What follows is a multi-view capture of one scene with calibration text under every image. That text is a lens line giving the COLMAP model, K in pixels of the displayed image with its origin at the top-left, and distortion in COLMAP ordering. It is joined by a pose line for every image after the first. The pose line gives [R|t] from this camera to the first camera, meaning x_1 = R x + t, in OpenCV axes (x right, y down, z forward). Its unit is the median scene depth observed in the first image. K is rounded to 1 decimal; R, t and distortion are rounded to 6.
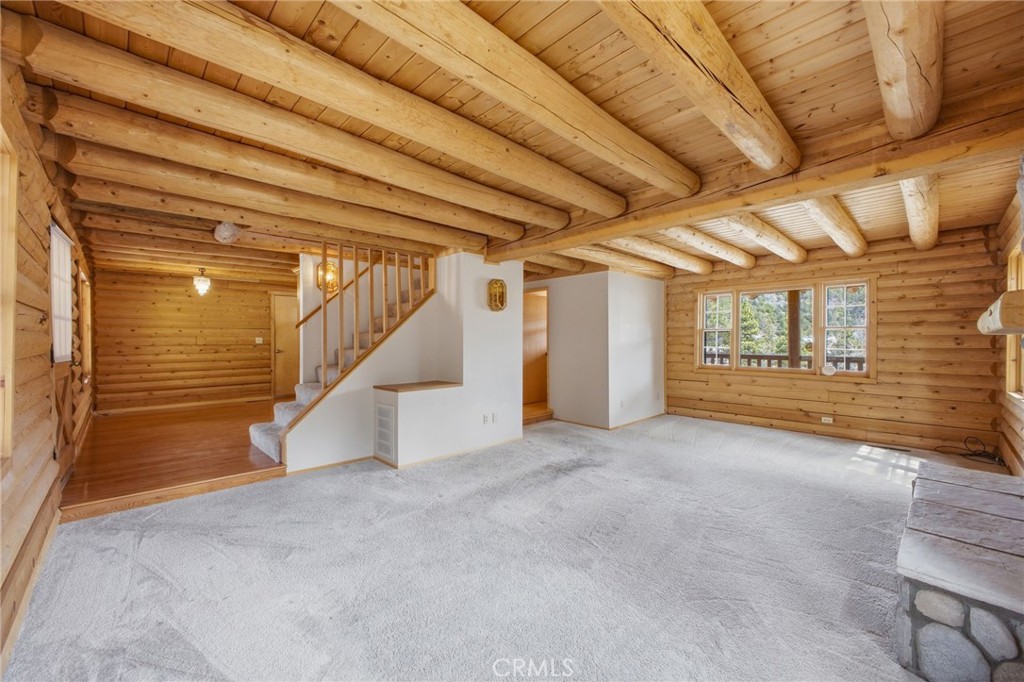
lens RADIAL K [[401.6, 0, 512.0], [0, 401.6, 341.0], [0, 0, 1]] dist [0.000803, 0.000054]
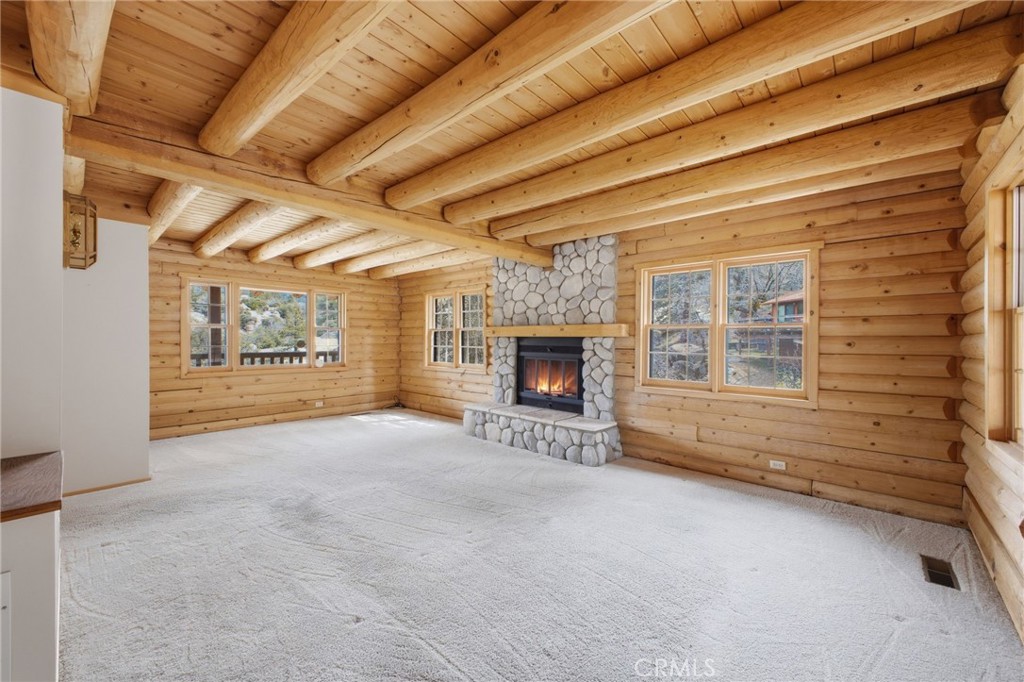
lens RADIAL K [[401.6, 0, 512.0], [0, 401.6, 341.0], [0, 0, 1]] dist [0.000803, 0.000054]
pose [[-0.080161, -0.006371, 0.996762, -0.539659], [-0.003068, 0.999976, 0.006145, -0.003125], [-0.996777, -0.002566, -0.080179, 0.602424]]
